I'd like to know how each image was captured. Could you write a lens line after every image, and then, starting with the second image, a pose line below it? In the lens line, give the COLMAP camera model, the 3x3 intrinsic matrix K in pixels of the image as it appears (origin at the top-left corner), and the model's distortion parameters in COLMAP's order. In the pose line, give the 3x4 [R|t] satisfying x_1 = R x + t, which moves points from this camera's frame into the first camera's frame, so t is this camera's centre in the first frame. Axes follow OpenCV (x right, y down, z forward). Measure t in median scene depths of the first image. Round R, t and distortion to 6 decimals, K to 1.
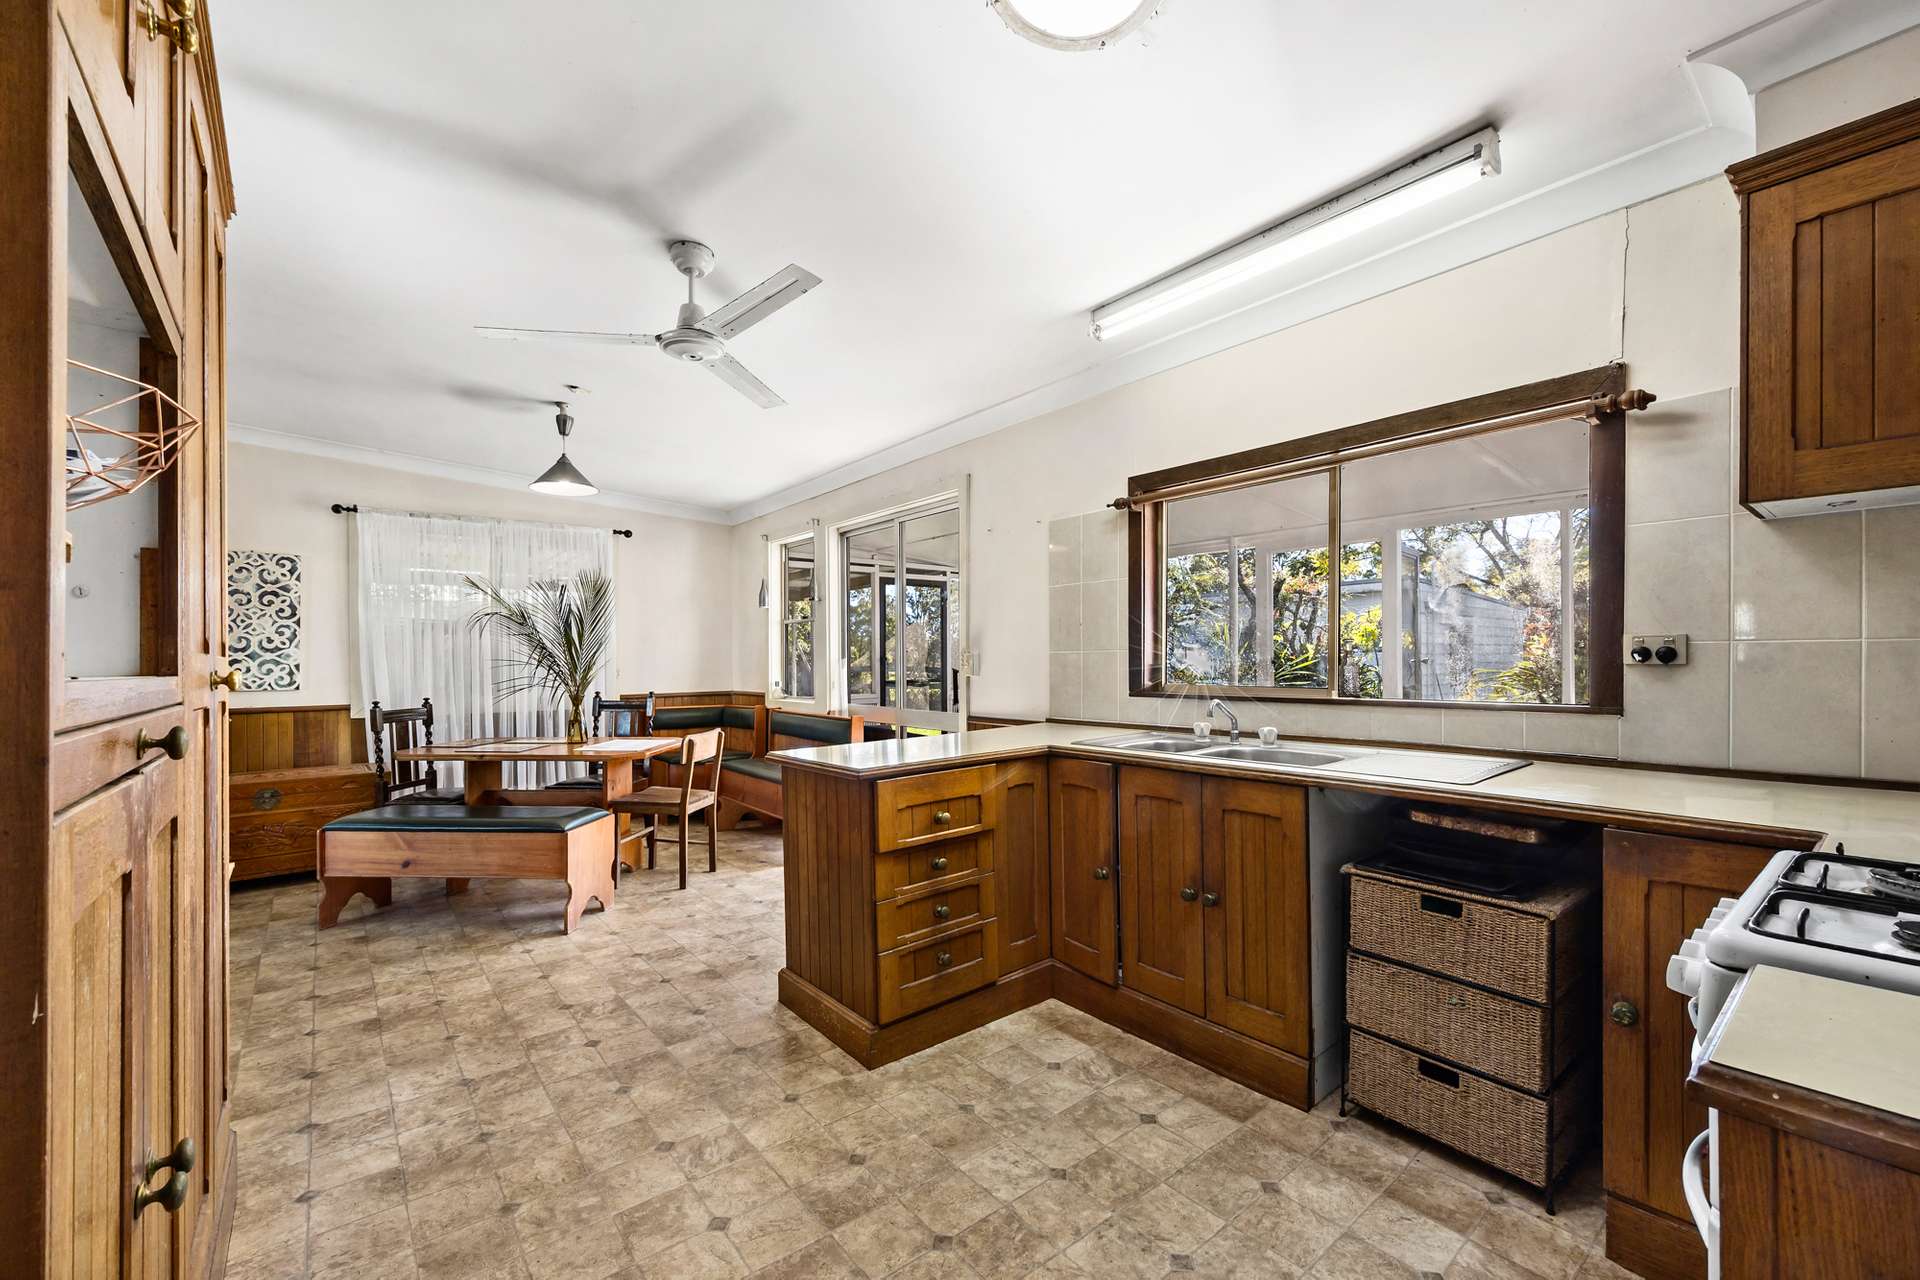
lens RADIAL K [[756.0, 0, 965.3], [0, 756.0, 667.9], [0, 0, 1]] dist [0.001081, -0.000031]
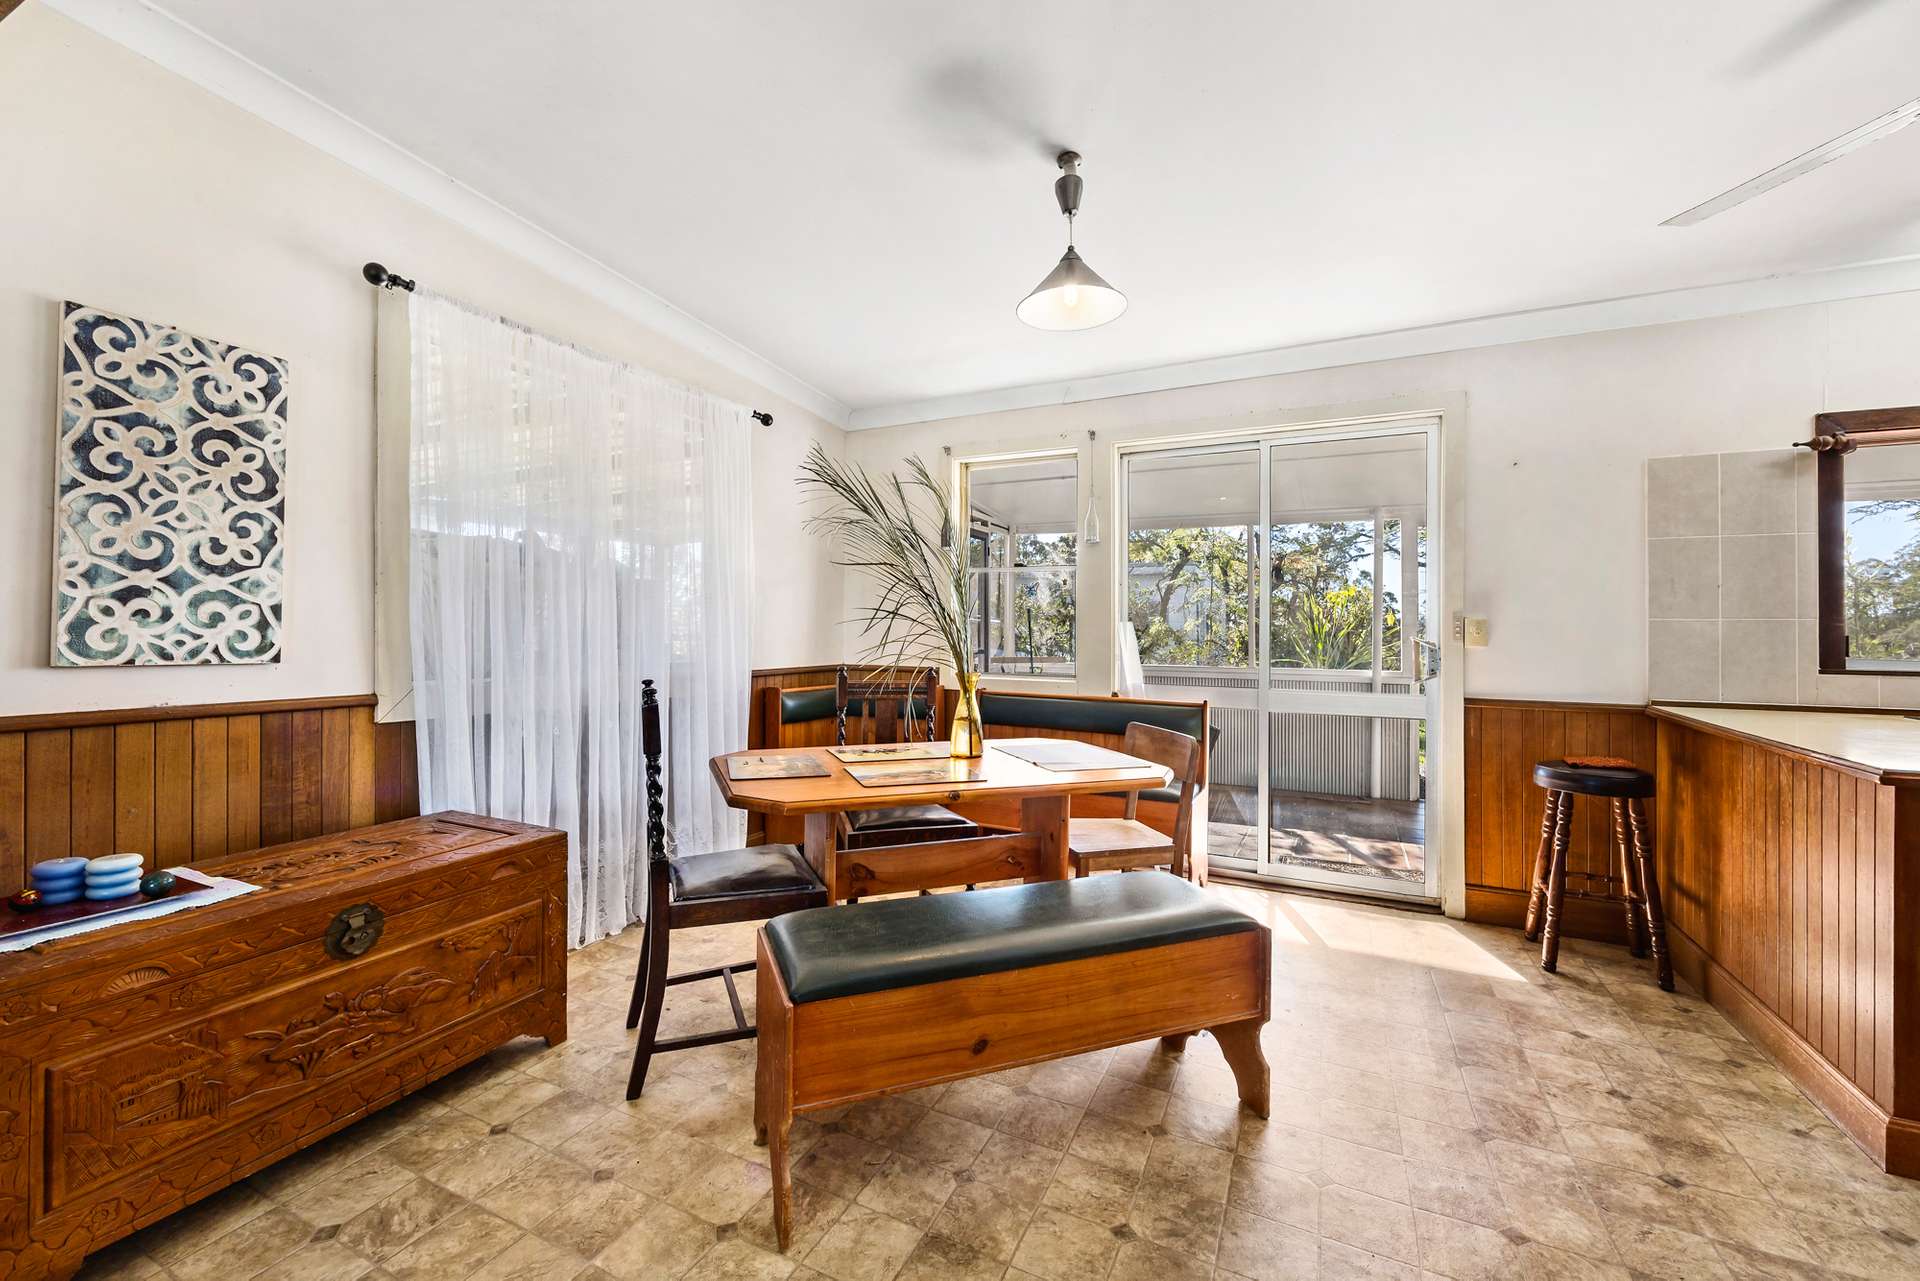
lens RADIAL K [[756.0, 0, 961.8], [0, 756.0, 636.4], [0, 0, 1]] dist [0.001081, -0.000031]
pose [[0.913202, 0.016266, 0.407182, -0.708290], [-0.014908, 0.999868, -0.006508, 0.010788], [-0.407234, -0.000127, 0.913324, 0.441451]]
